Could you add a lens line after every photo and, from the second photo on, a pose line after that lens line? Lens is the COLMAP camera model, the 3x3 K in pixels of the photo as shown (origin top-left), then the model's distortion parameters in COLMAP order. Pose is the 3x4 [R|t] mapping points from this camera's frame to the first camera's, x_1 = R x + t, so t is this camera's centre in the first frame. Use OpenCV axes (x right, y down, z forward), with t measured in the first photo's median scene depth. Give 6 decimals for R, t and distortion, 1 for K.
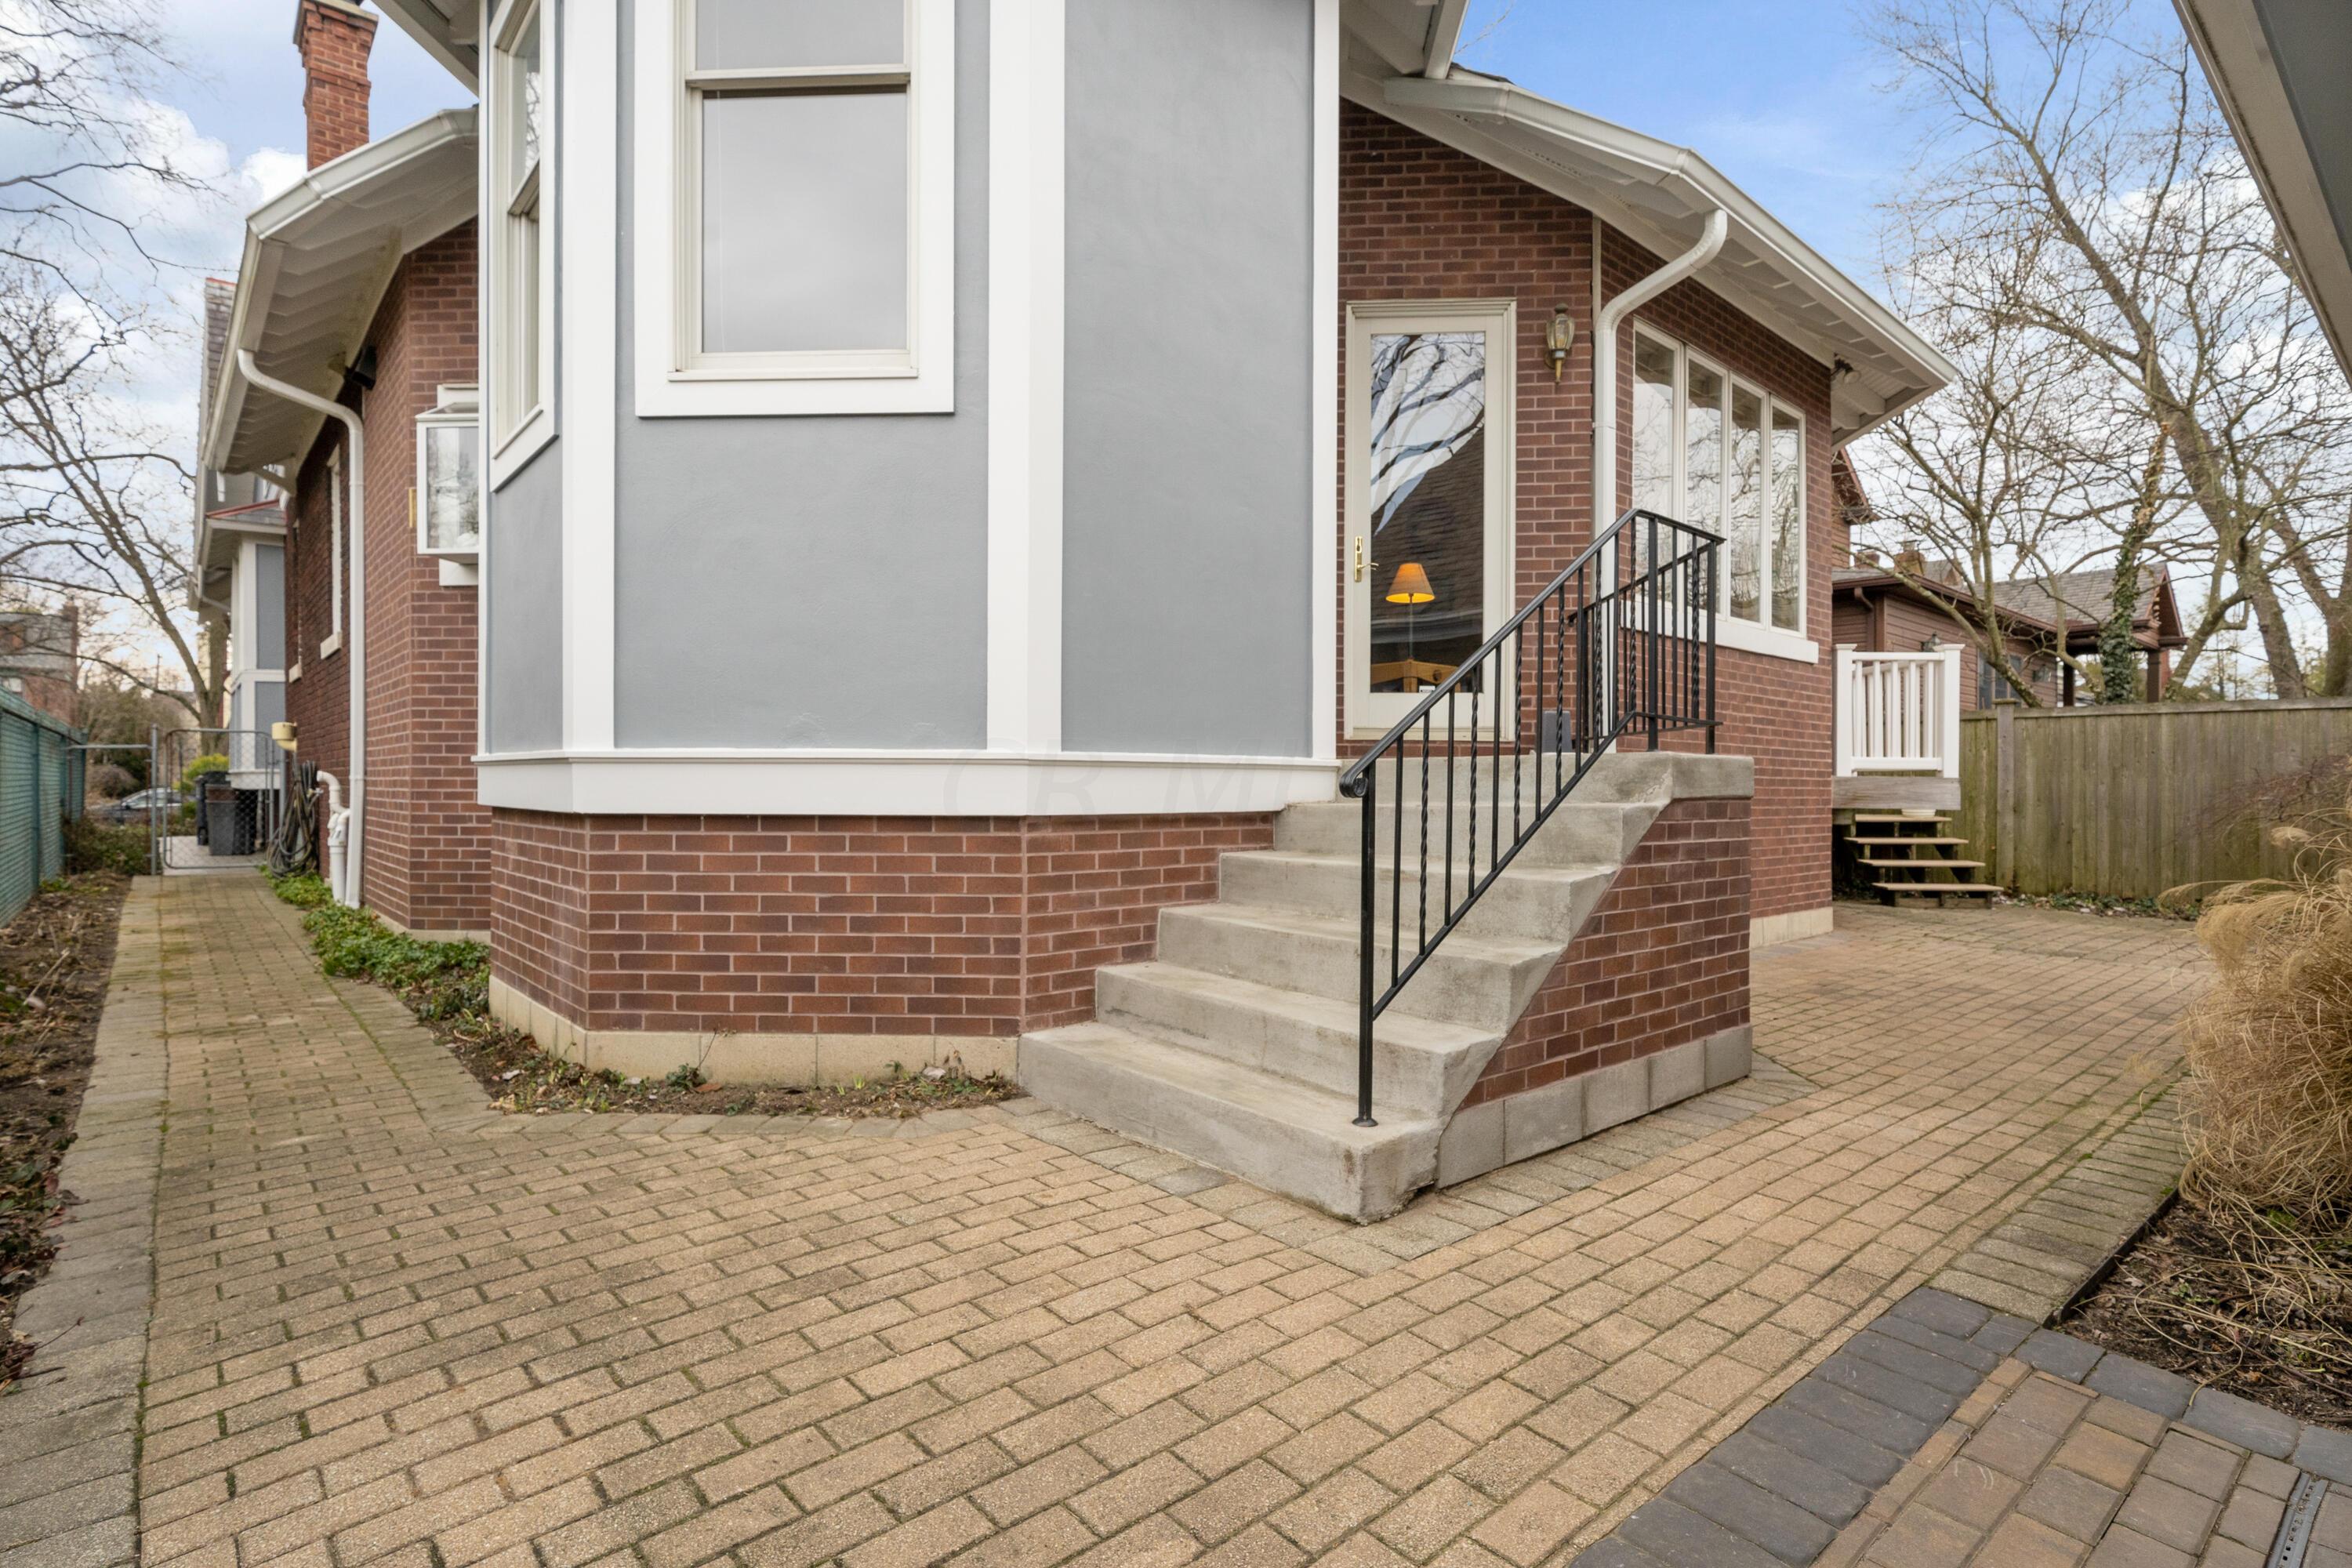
lens RADIAL K [[1145.8, 0, 1179.2], [0, 1145.8, 789.3], [0, 0, 1]] dist [0.000407, -0.000037]
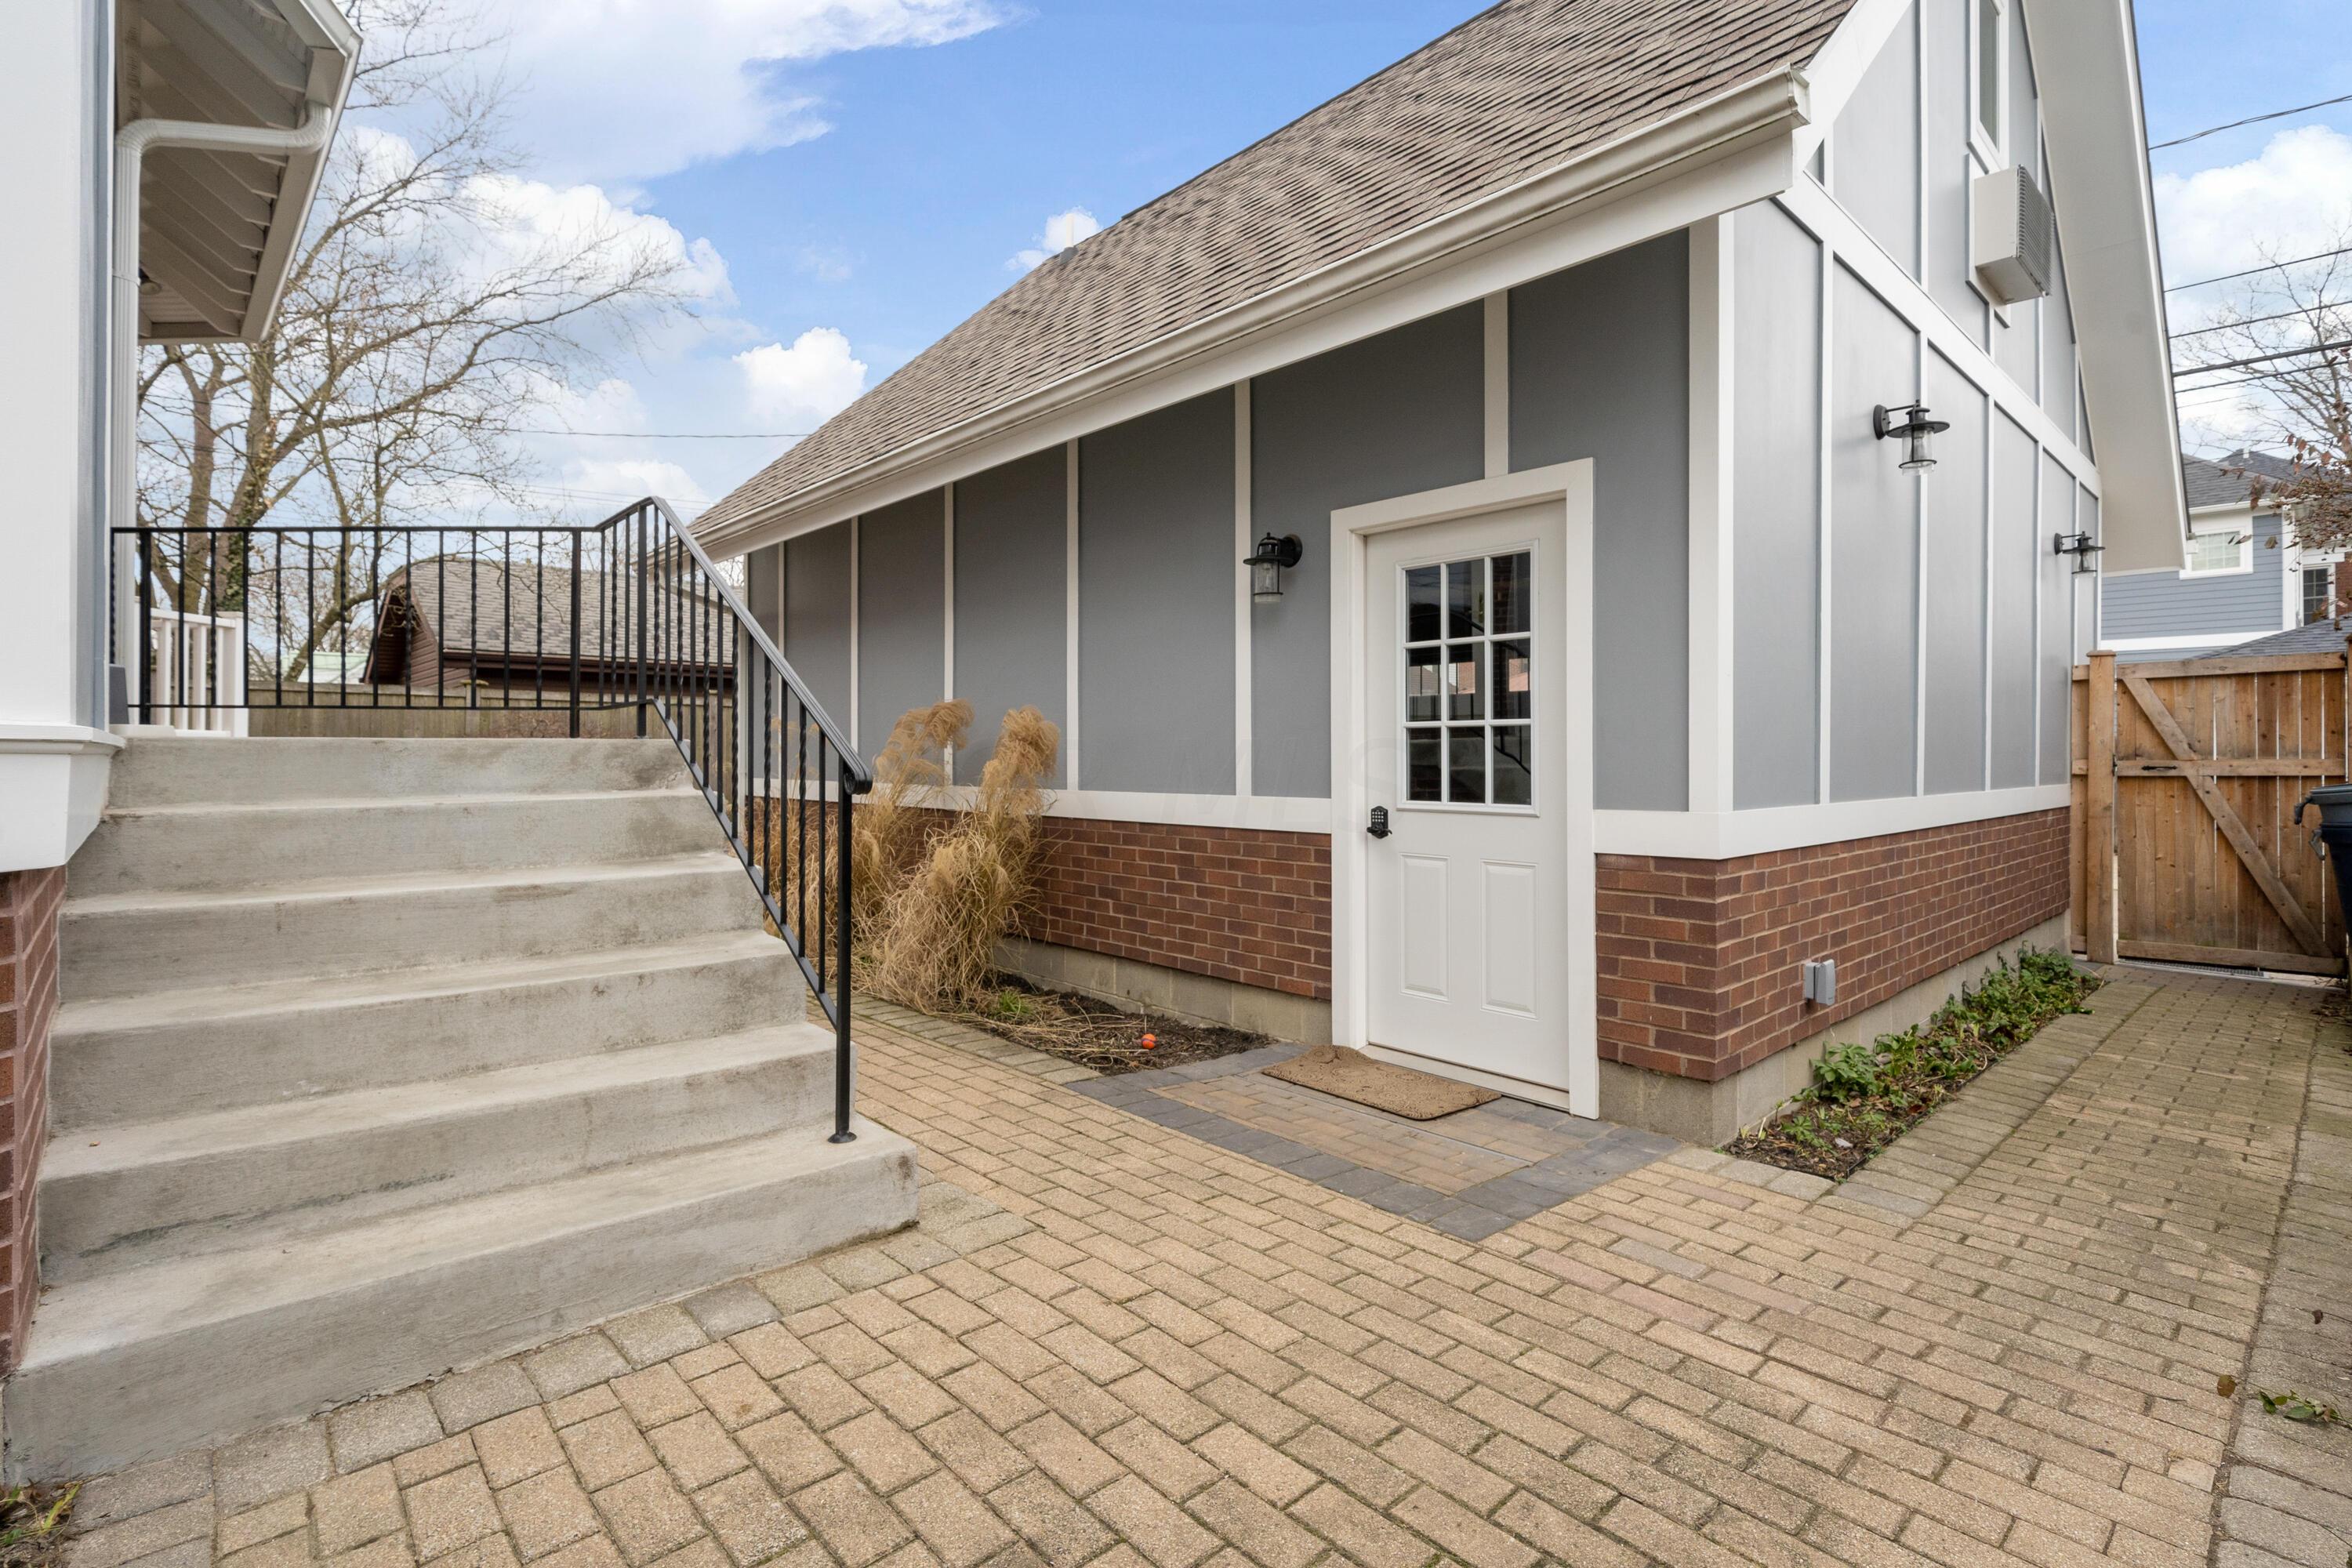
lens RADIAL K [[1097.7, 0, 1176.5], [0, 1097.7, 766.2], [0, 0, 1]] dist [-0.001159, -0.000606]
pose [[-0.040962, -0.008003, 0.999129, -0.965351], [-0.002152, 0.999966, 0.007921, -0.023271], [-0.999158, -0.001825, -0.040978, 1.002467]]
